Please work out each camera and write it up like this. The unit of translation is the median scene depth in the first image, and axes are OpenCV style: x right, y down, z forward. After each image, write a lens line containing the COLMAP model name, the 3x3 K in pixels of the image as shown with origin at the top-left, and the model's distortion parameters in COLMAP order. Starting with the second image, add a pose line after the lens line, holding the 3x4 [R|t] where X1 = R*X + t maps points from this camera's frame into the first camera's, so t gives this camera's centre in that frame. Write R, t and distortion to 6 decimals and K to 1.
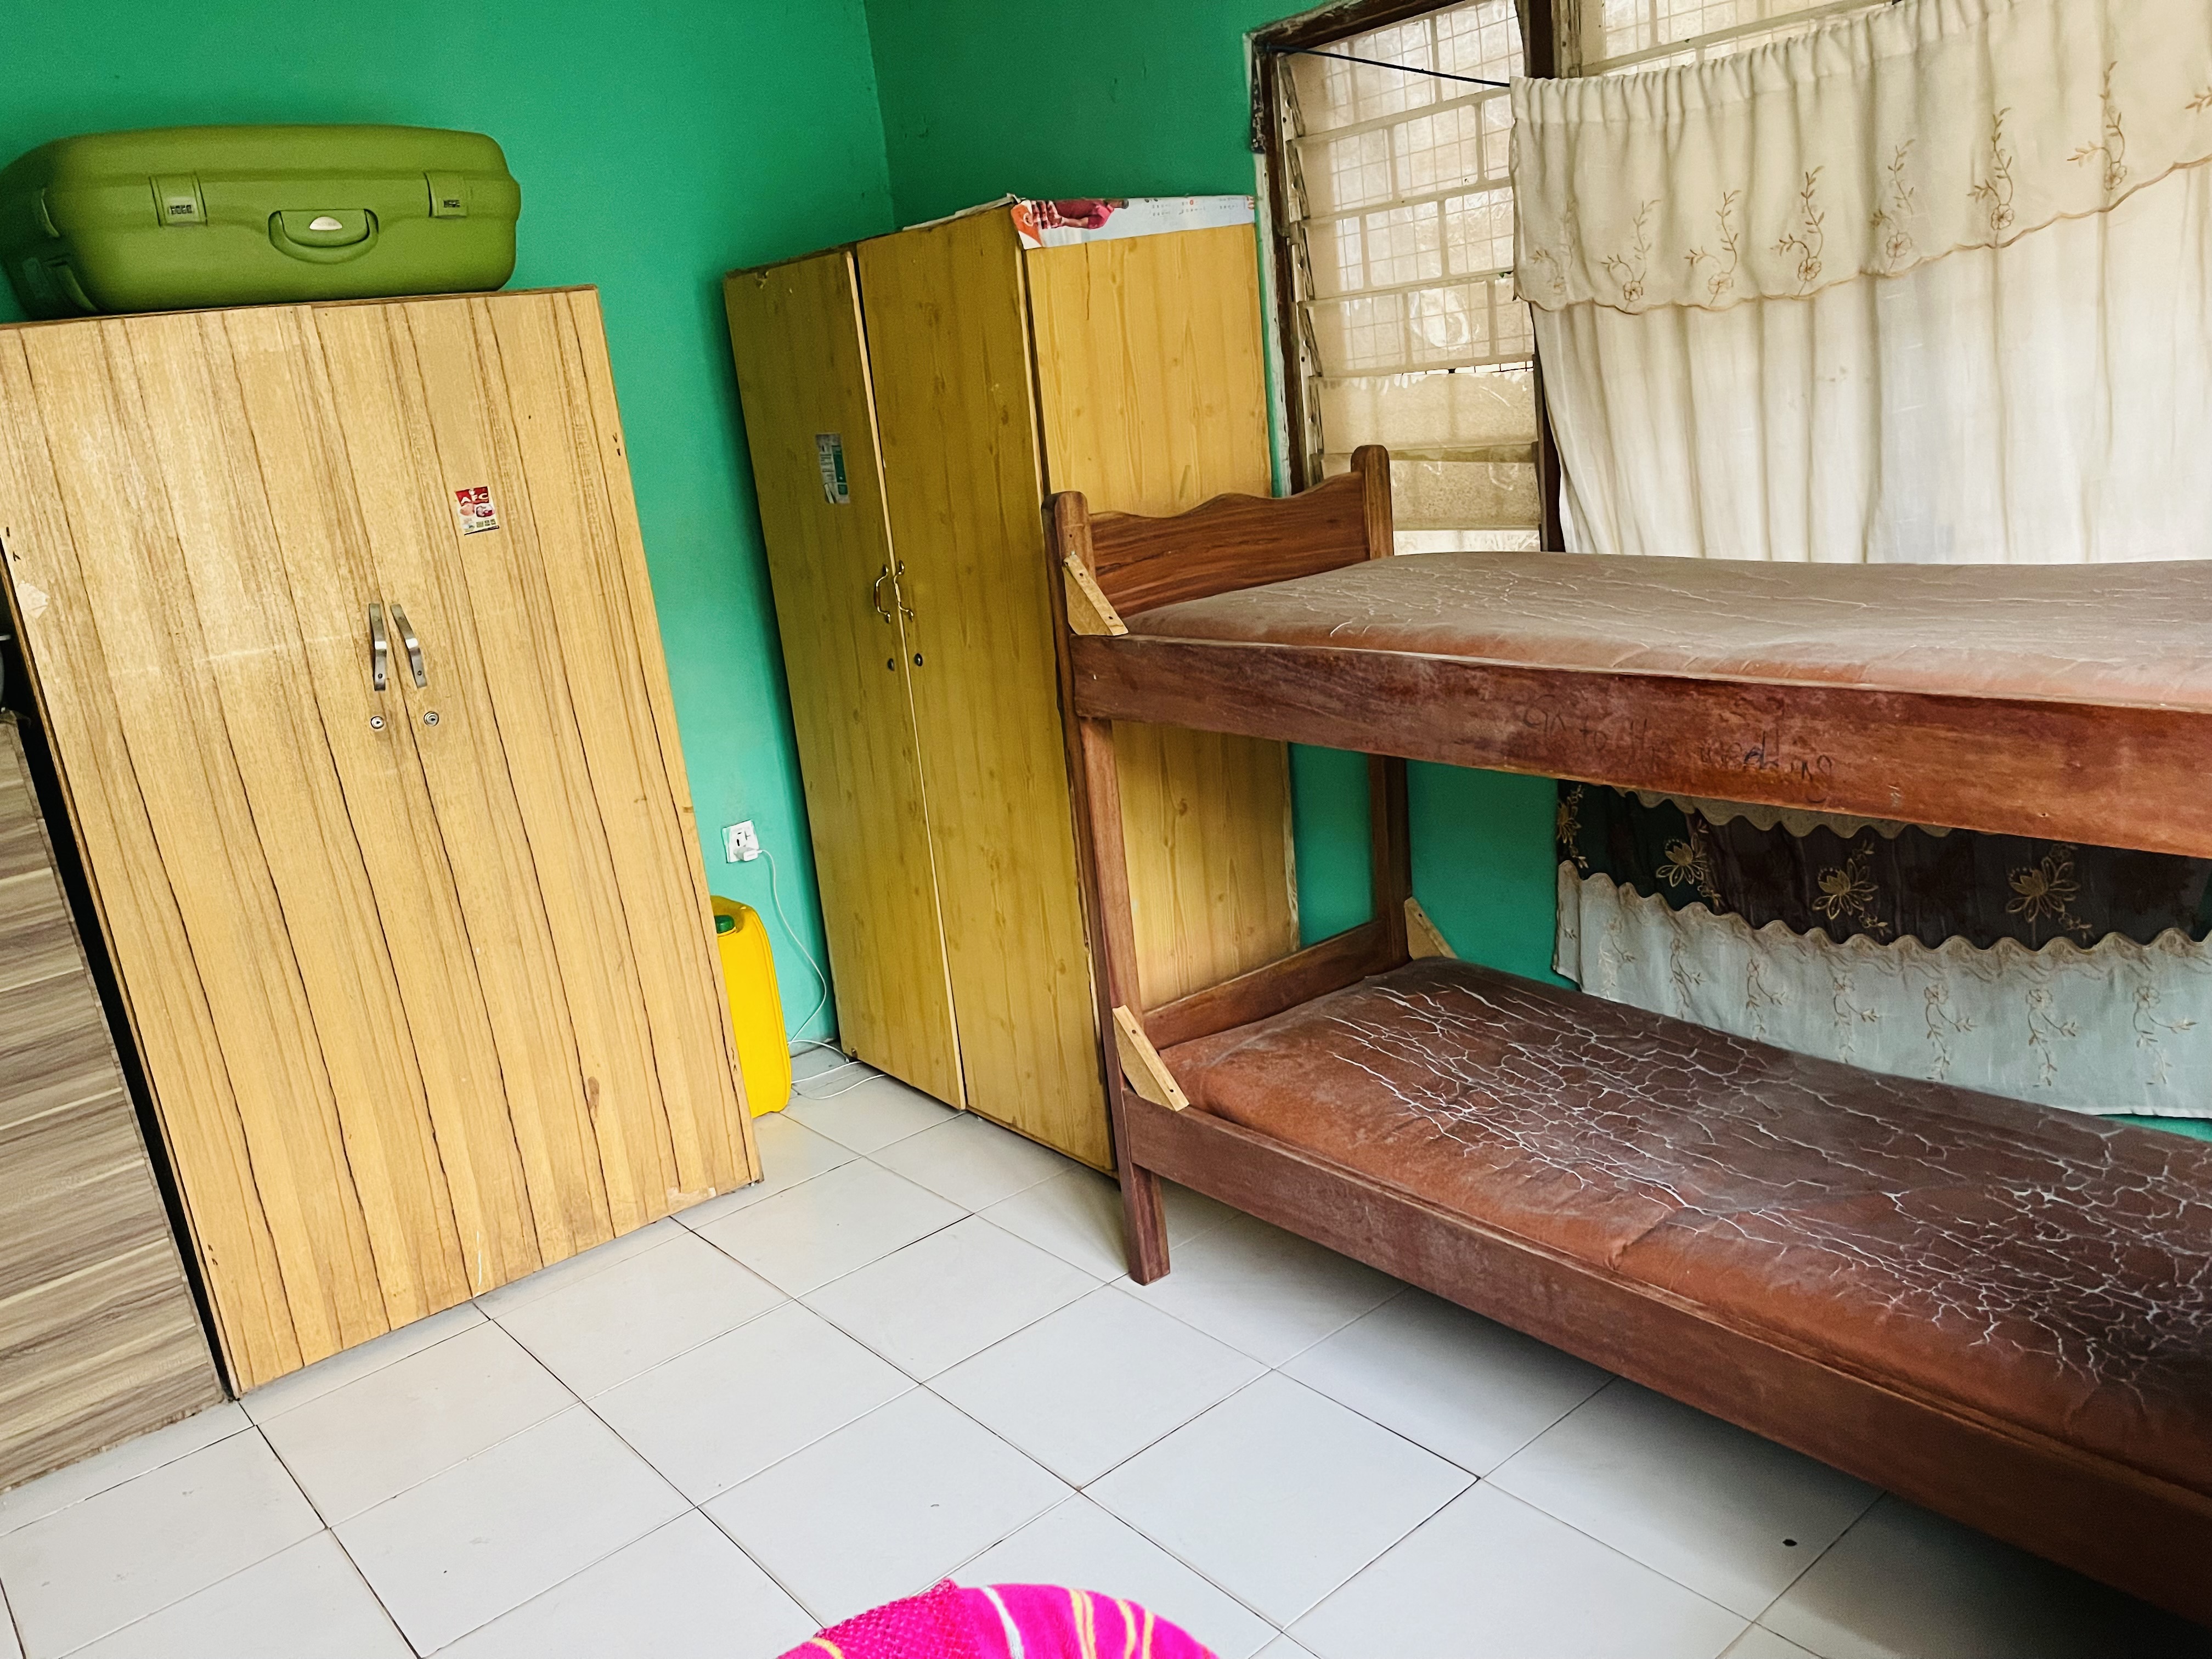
lens RADIAL K [[1649.0, 0, 1110.5], [0, 1649.0, 821.8], [0, 0, 1]] dist [0.068497, -0.090521]
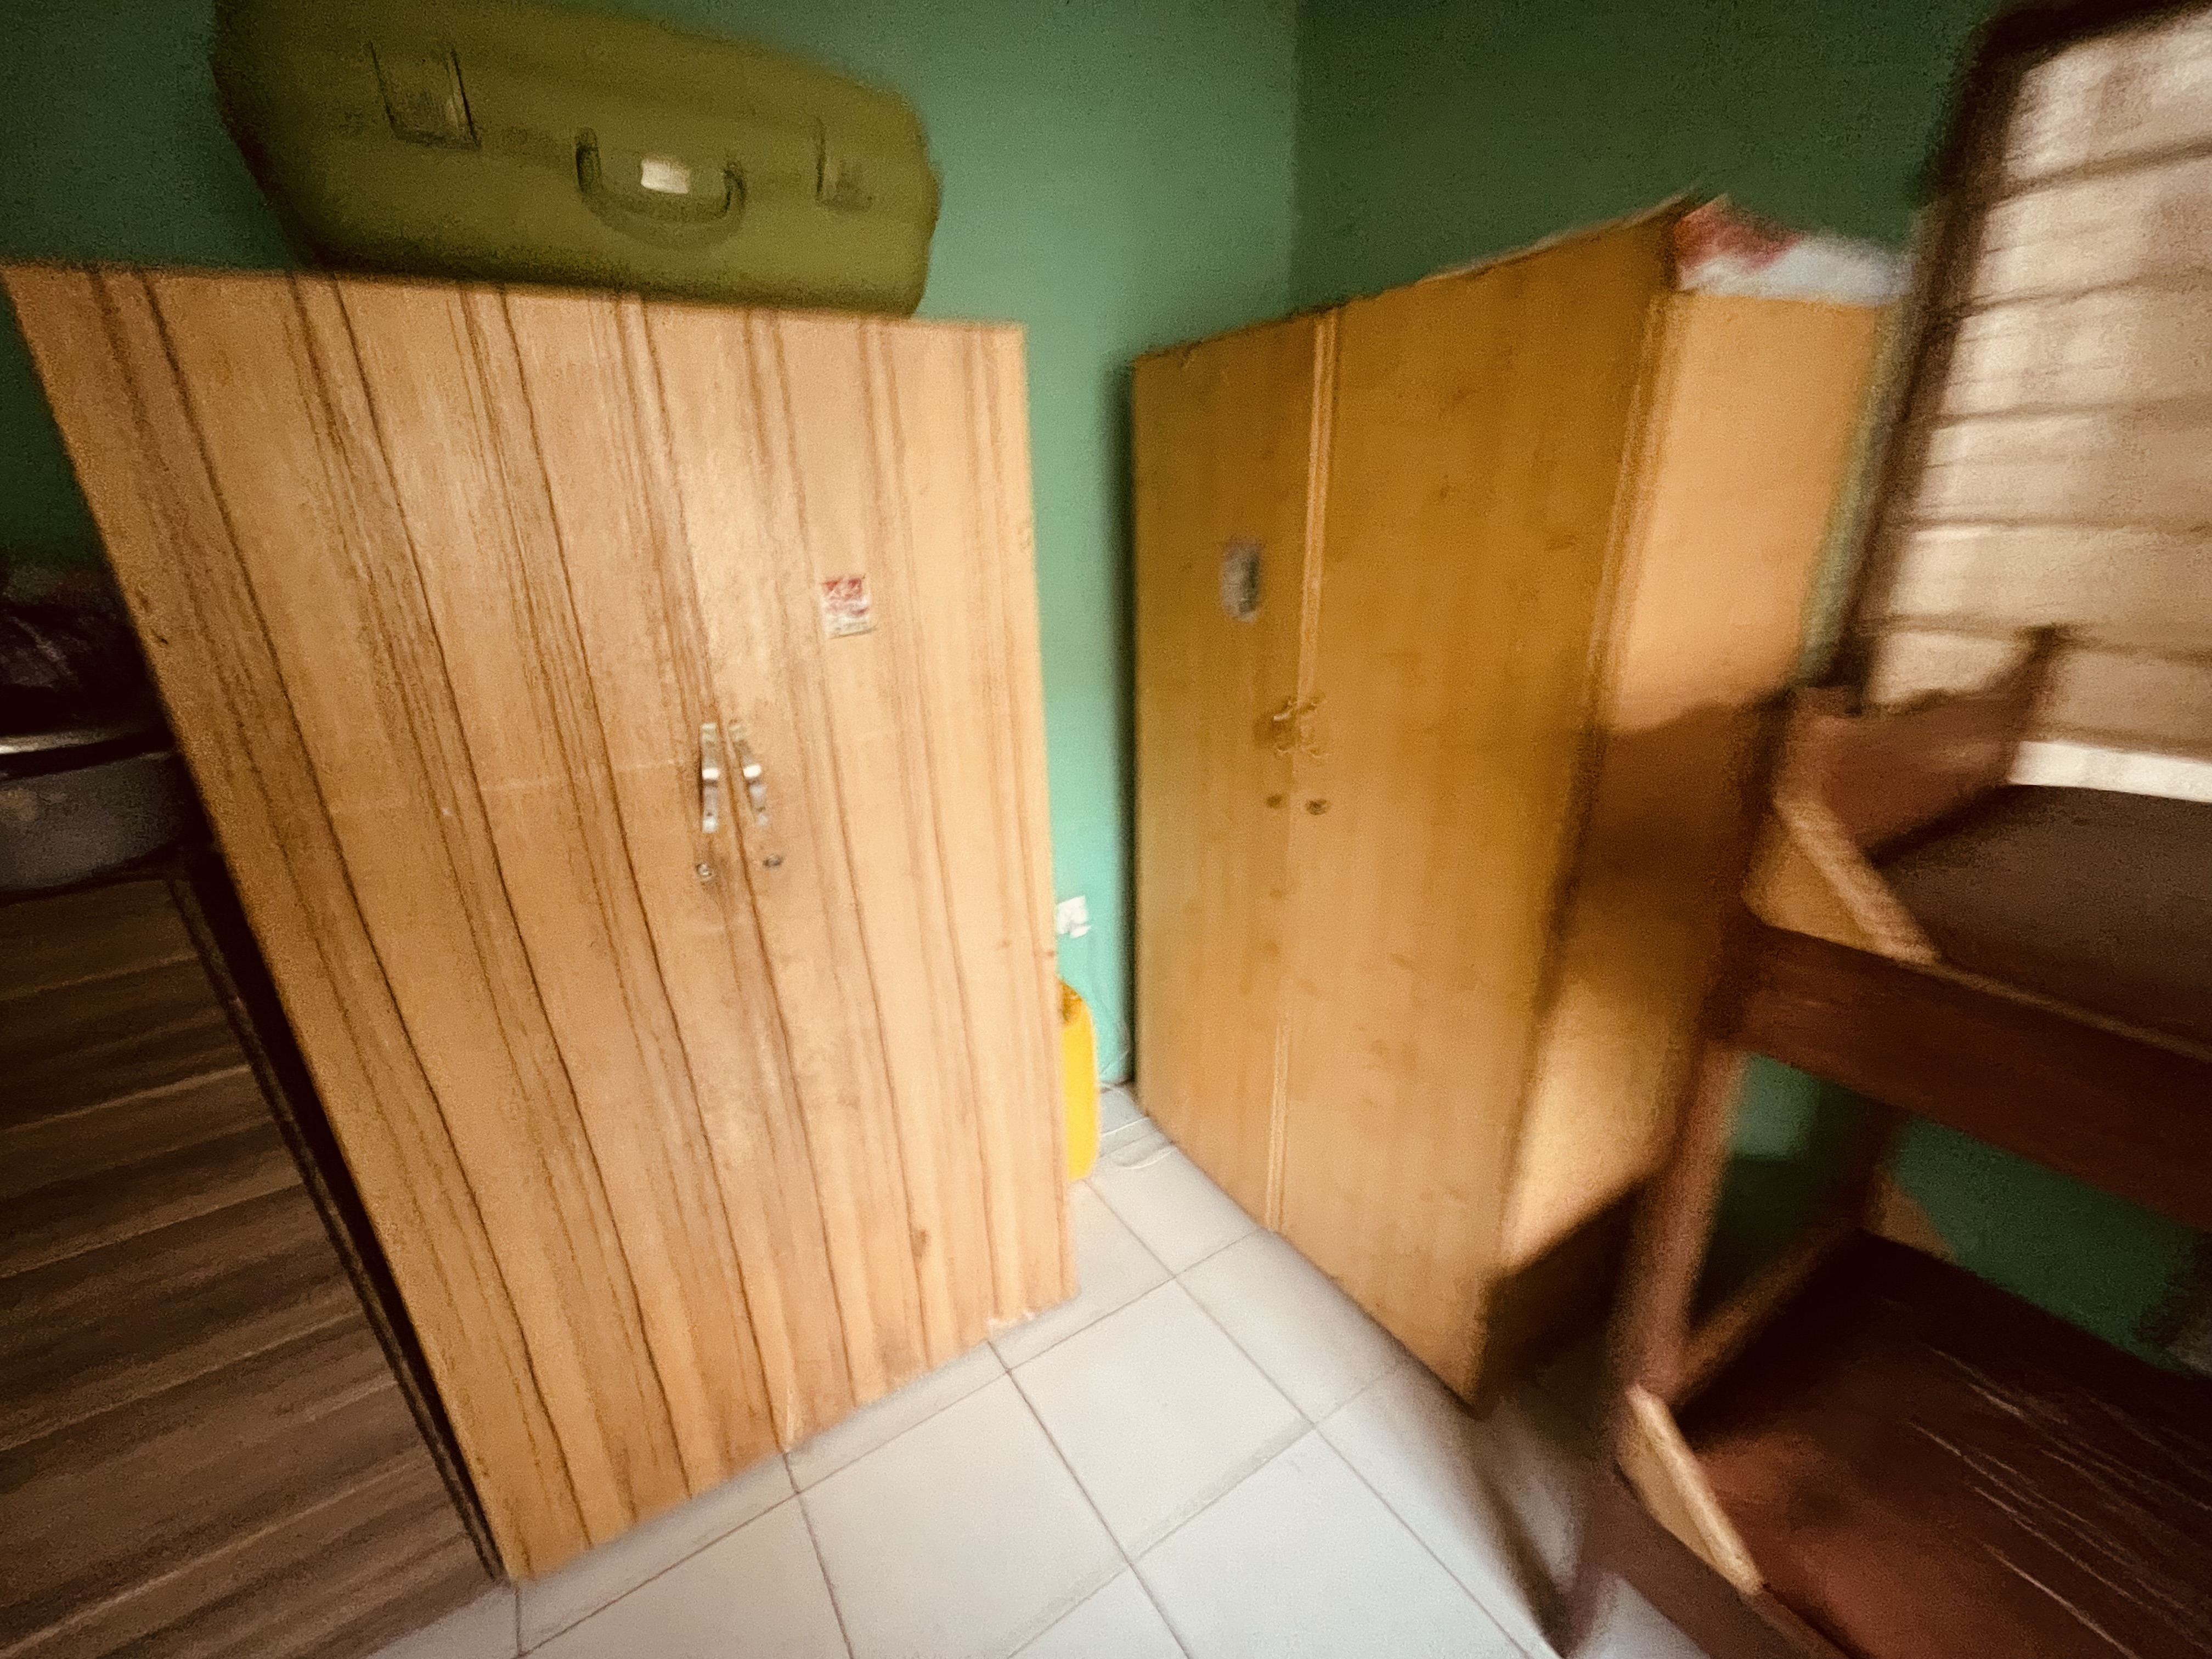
lens RADIAL K [[883.2, 0, 1094.7], [0, 883.2, 828.4], [0, 0, 1]] dist [-0.002155, 0.000184]
pose [[0.987941, 0.117812, -0.100460, -0.214220], [-0.107952, 0.989263, 0.098510, -0.139382], [0.110987, -0.086477, 0.990052, 0.599503]]
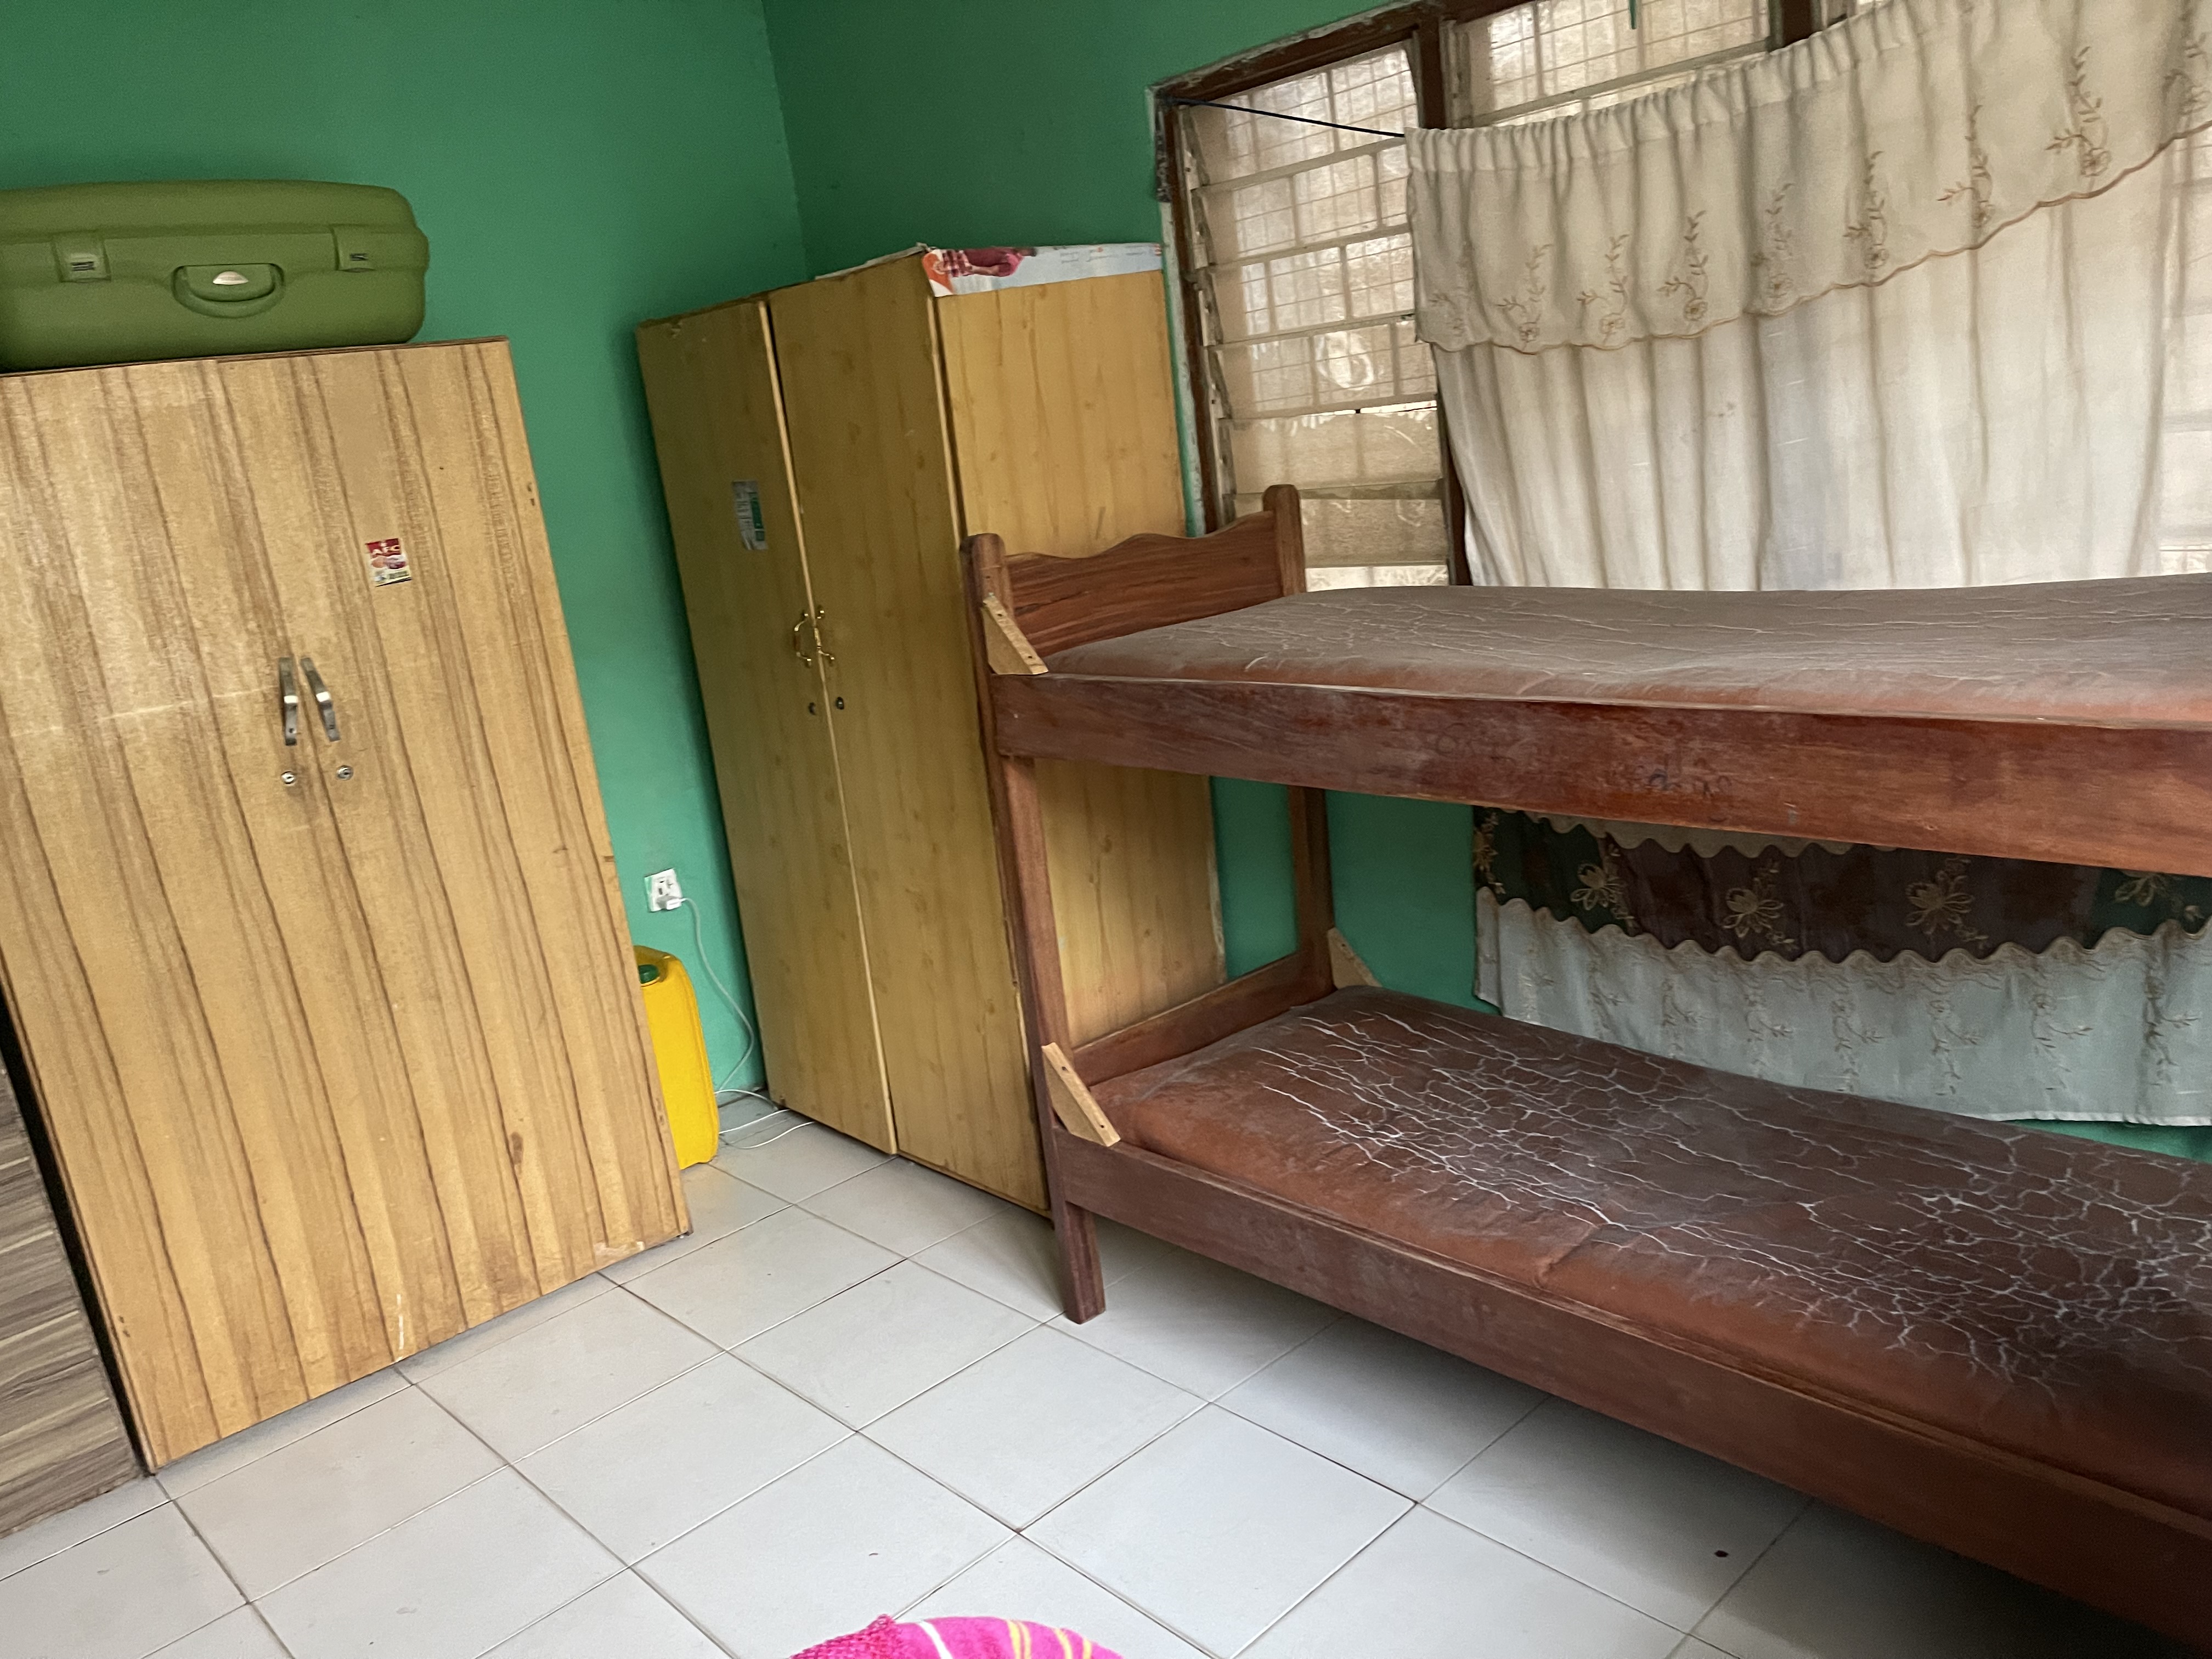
lens RADIAL K [[1649.0, 0, 1110.5], [0, 1649.0, 821.8], [0, 0, 1]] dist [0.068497, -0.090521]
pose [[0.998707, -0.023925, 0.044856, 0.001344], [0.025038, 0.999389, -0.024397, 0.002757], [-0.044245, 0.025488, 0.998696, -0.008059]]
